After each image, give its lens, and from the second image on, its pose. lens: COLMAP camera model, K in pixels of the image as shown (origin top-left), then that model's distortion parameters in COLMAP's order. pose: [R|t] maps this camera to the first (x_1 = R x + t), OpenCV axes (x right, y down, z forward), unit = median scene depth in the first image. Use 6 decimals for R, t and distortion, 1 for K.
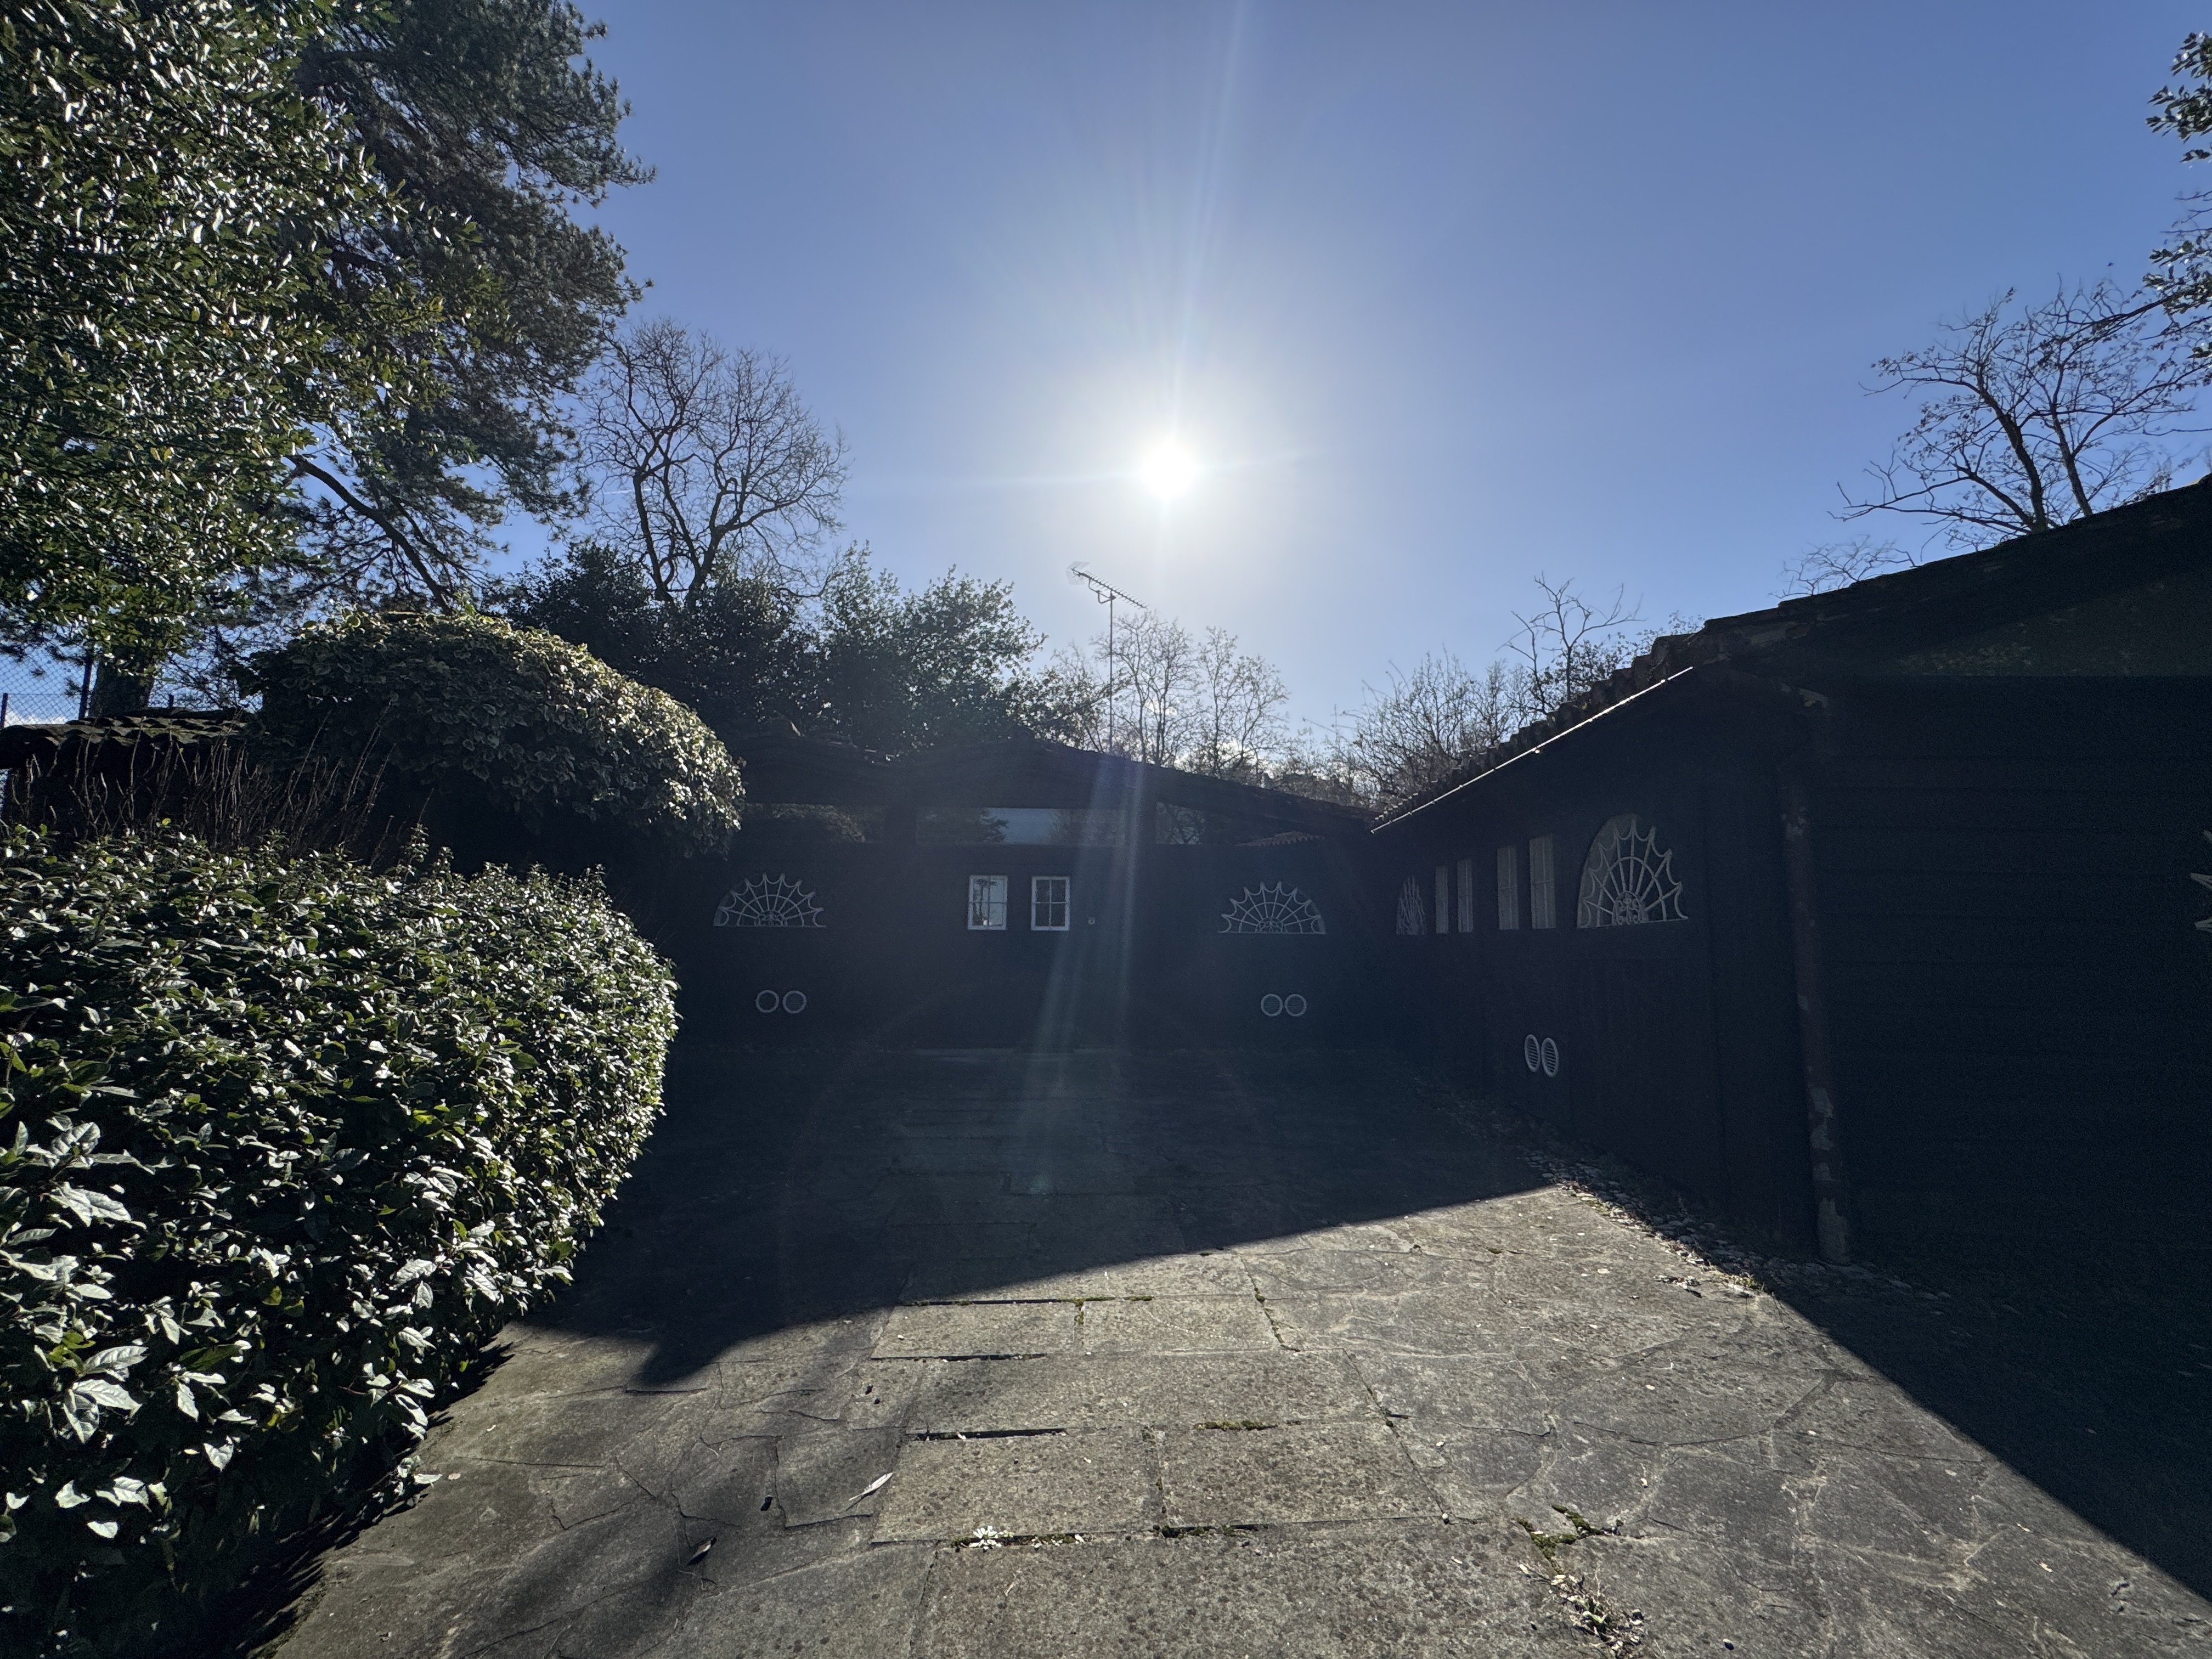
lens RADIAL K [[882.5, 0, 1104.4], [0, 882.5, 825.6], [0, 0, 1]] dist [-0.002445, -0.000051]
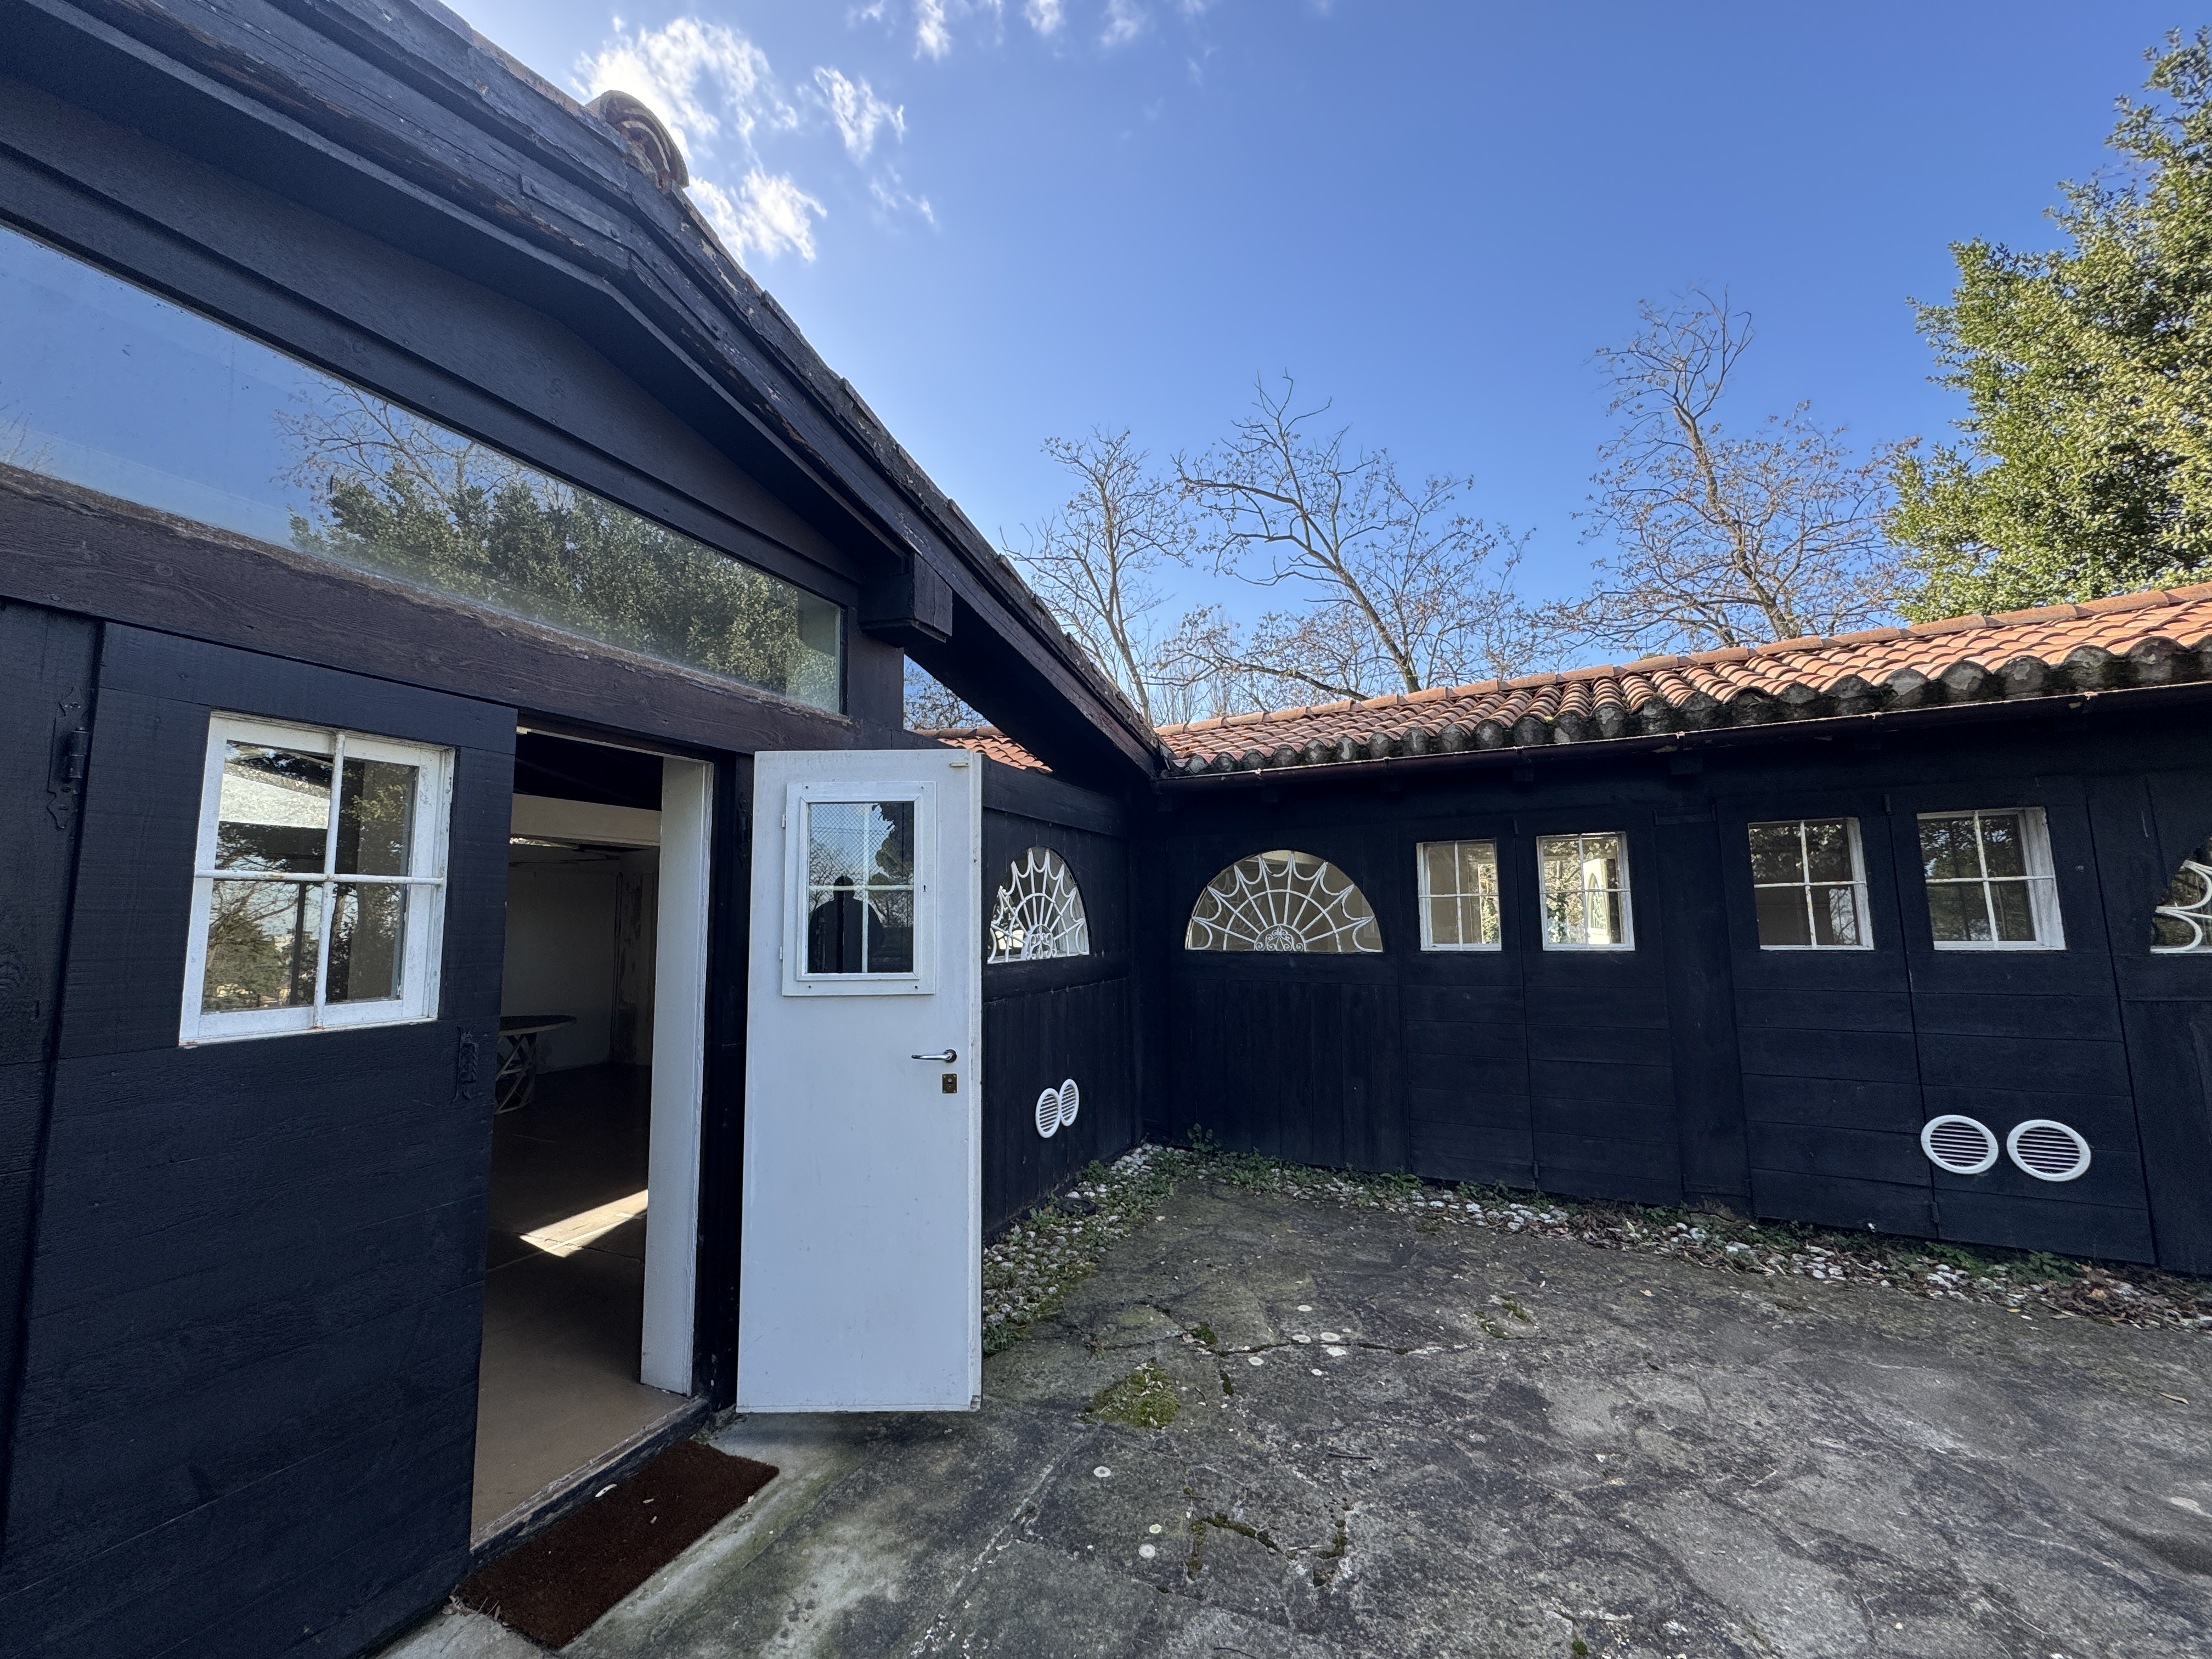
lens RADIAL K [[880.0, 0, 1106.5], [0, 880.0, 825.7], [0, 0, 1]] dist [-0.003700, 0.000301]
pose [[0.435861, 0.077701, 0.896654, -0.142392], [-0.095822, 0.994610, -0.039610, 0.042524], [-0.894899, -0.068655, 0.440957, 0.488978]]
